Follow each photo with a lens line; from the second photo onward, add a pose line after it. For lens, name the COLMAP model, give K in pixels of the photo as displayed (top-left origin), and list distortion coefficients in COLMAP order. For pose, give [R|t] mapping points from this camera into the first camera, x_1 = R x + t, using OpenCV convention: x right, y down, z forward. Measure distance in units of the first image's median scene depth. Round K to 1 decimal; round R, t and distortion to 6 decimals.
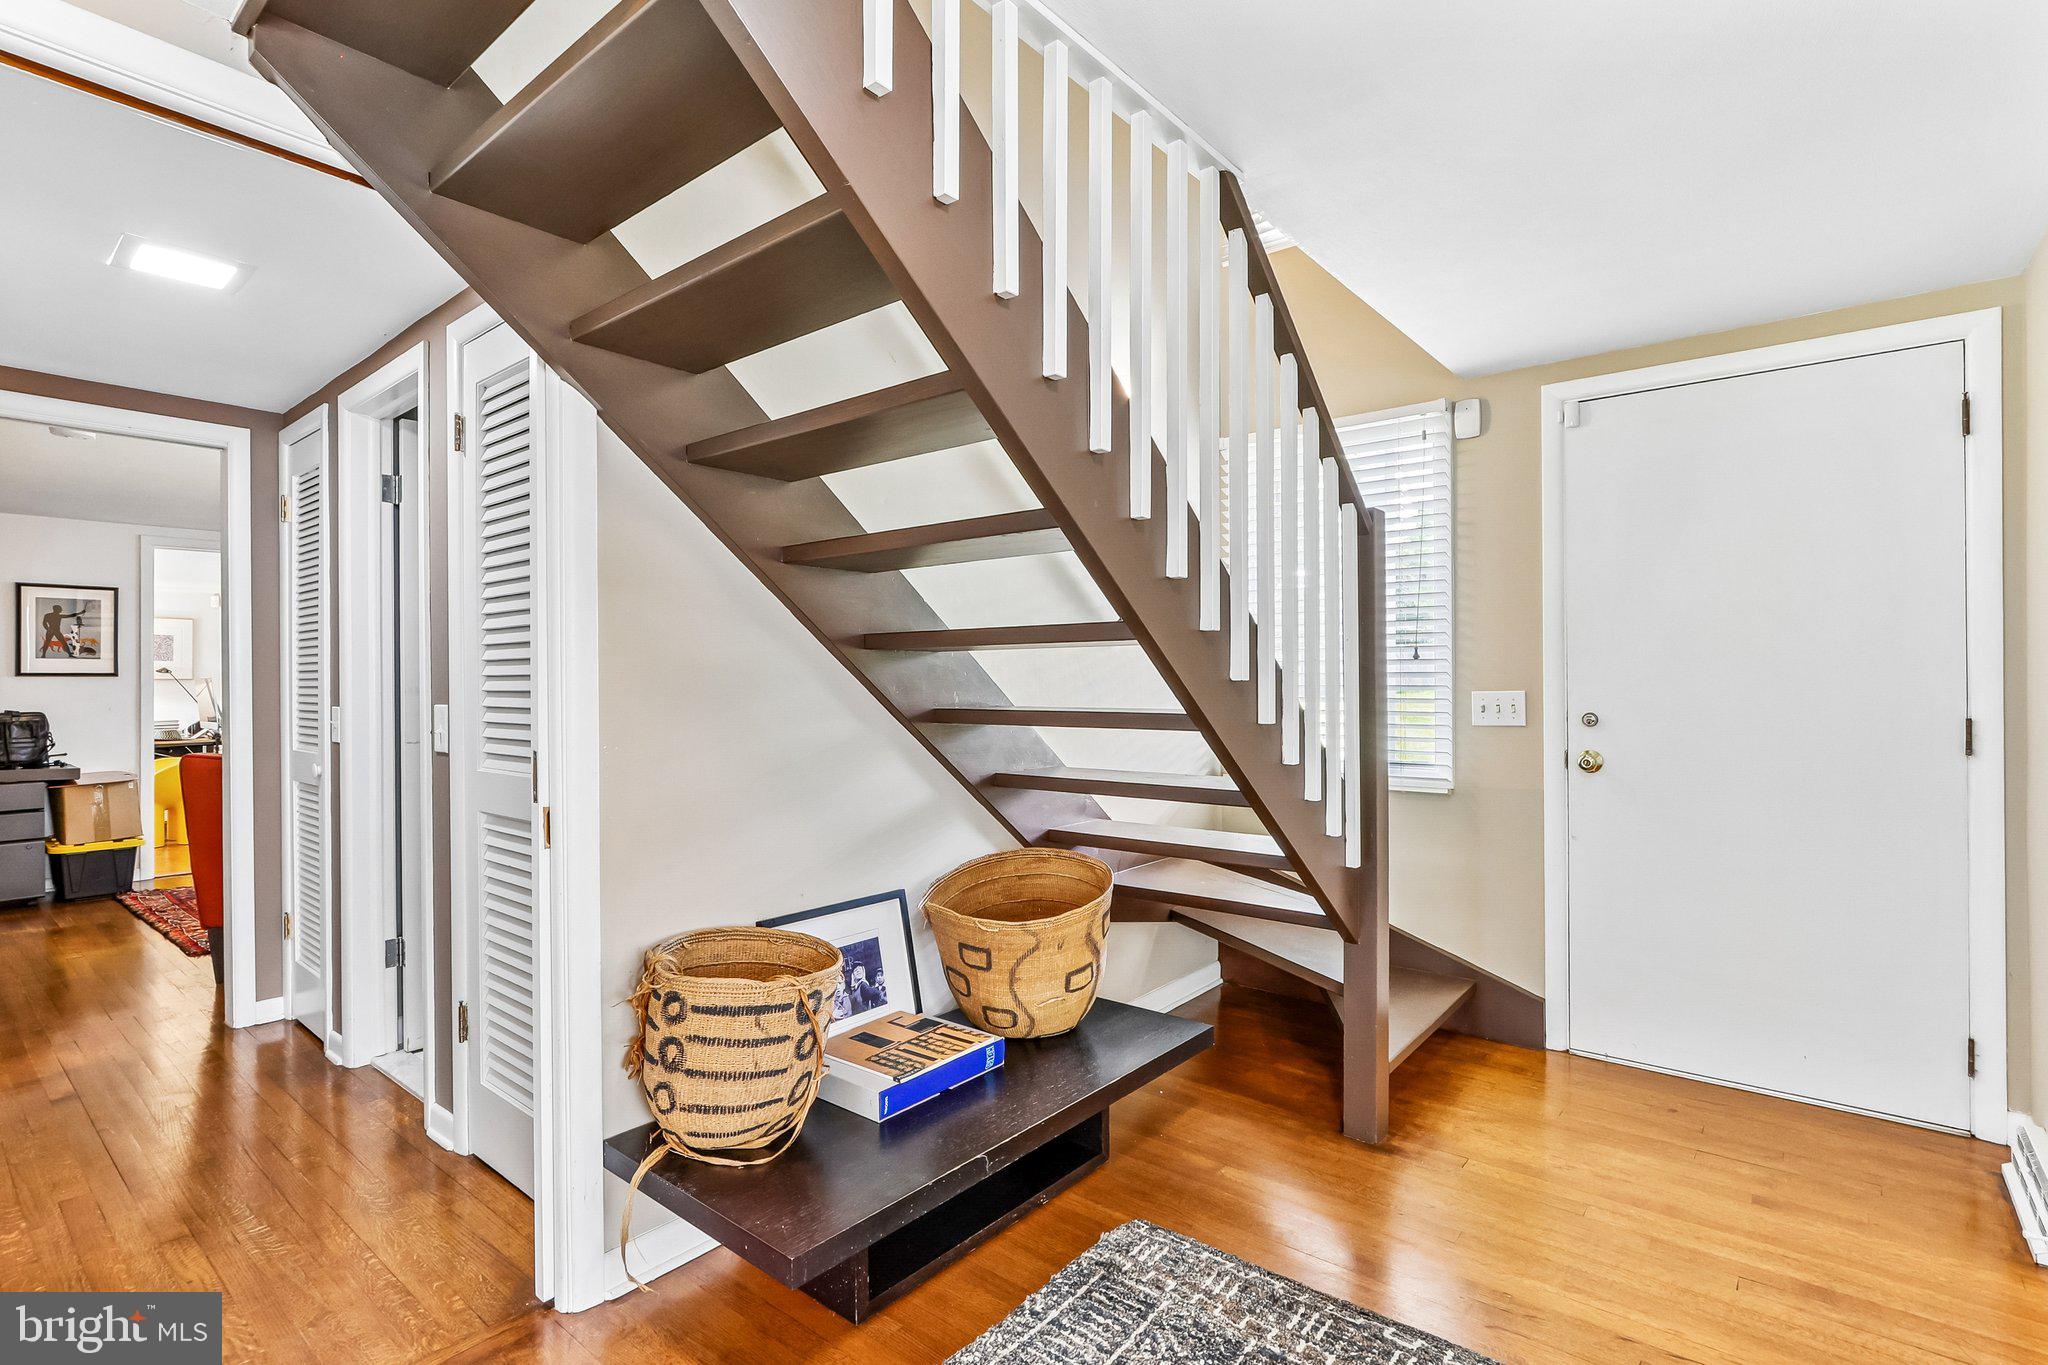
lens RADIAL K [[977.9, 0, 1025.2], [0, 977.9, 676.6], [0, 0, 1]] dist [-0.003109, -0.000771]
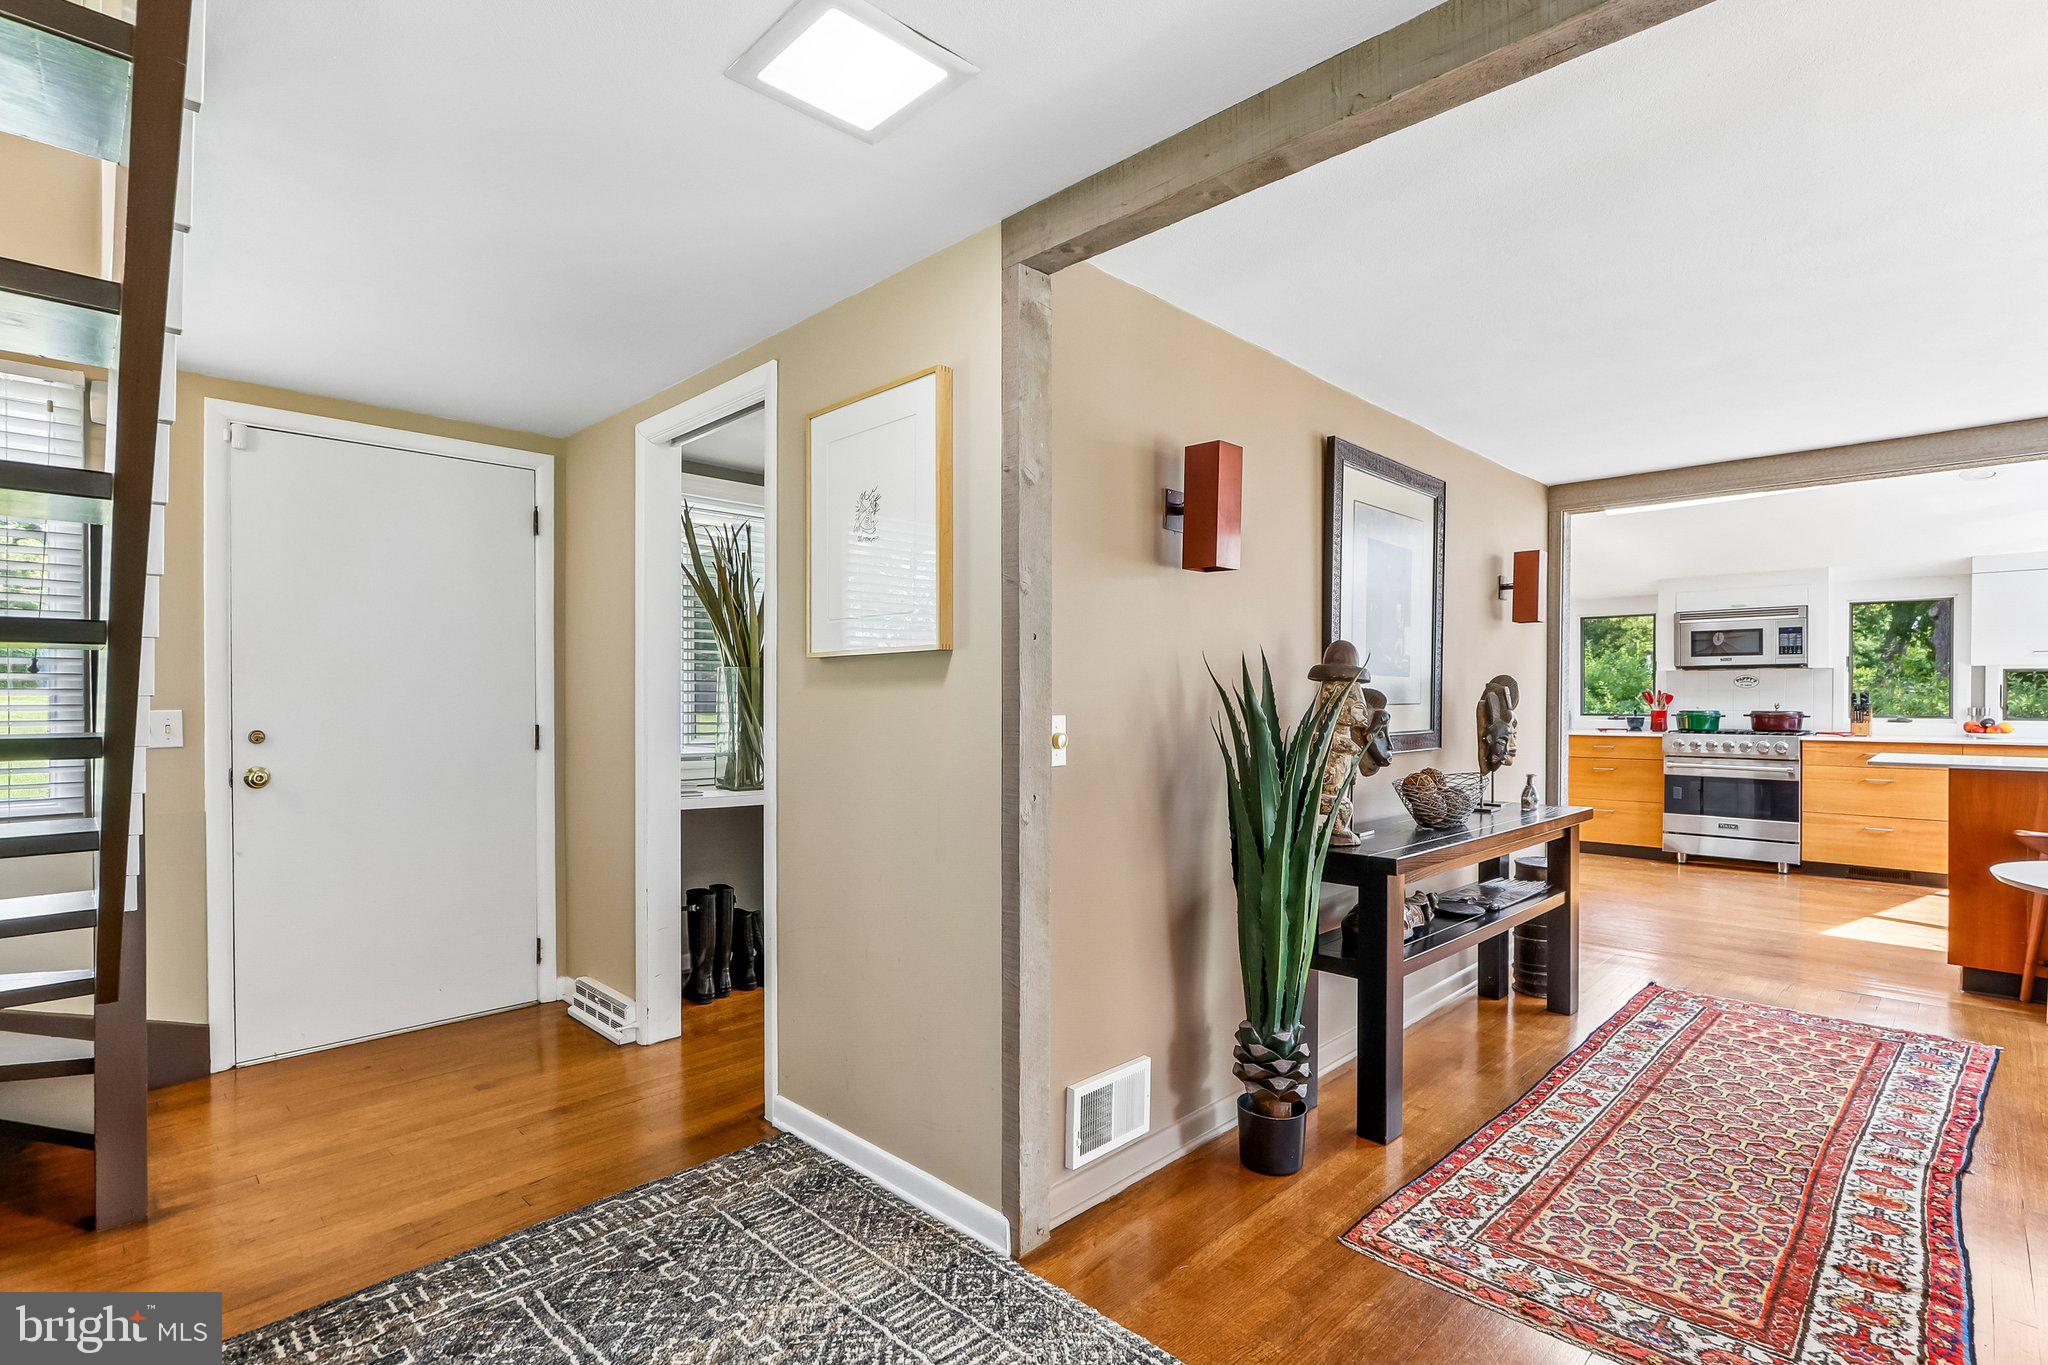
lens RADIAL K [[972.8, 0, 1017.7], [0, 972.8, 695.2], [0, 0, 1]] dist [-0.002984, -0.000913]
pose [[0.095990, 0.006956, 0.995358, -0.444848], [-0.004194, 0.999970, -0.006584, 0.003851], [-0.995373, -0.003542, 0.096016, 0.121972]]
